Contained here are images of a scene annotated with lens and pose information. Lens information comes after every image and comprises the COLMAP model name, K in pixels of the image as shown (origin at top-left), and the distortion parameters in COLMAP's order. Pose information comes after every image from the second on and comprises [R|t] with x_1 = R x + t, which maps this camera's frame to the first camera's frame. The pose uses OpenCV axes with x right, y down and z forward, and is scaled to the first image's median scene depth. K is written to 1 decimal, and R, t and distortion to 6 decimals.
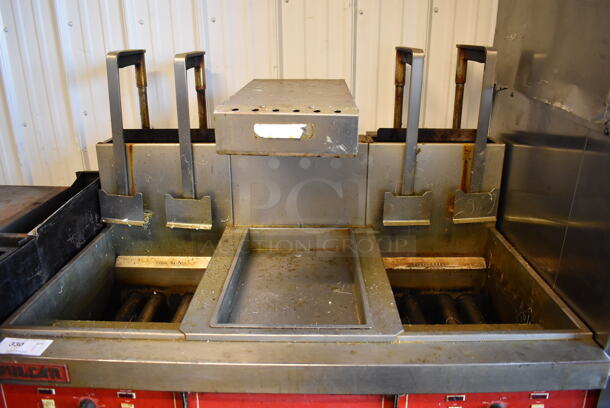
lens RADIAL K [[472.1, 0, 308.6], [0, 472.1, 205.2], [0, 0, 1]] dist [-0.102310, 0.017768]
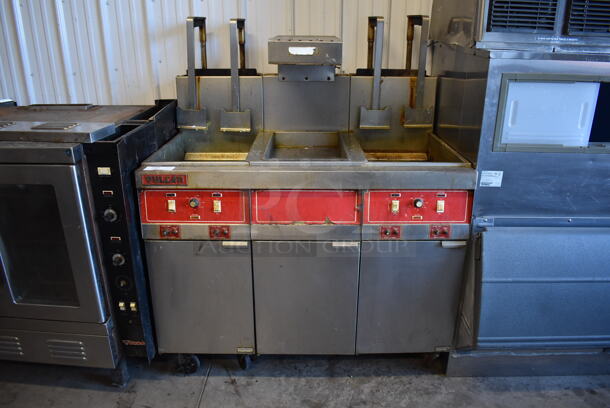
lens RADIAL K [[472.1, 0, 307.4], [0, 472.1, 205.2], [0, 0, 1]] dist [-0.102310, 0.017768]
pose [[0.999862, 0.000044, 0.016601, -0.043758], [-0.000254, 0.999920, 0.012651, 0.279970], [-0.016599, -0.012653, 0.999782, -0.576108]]
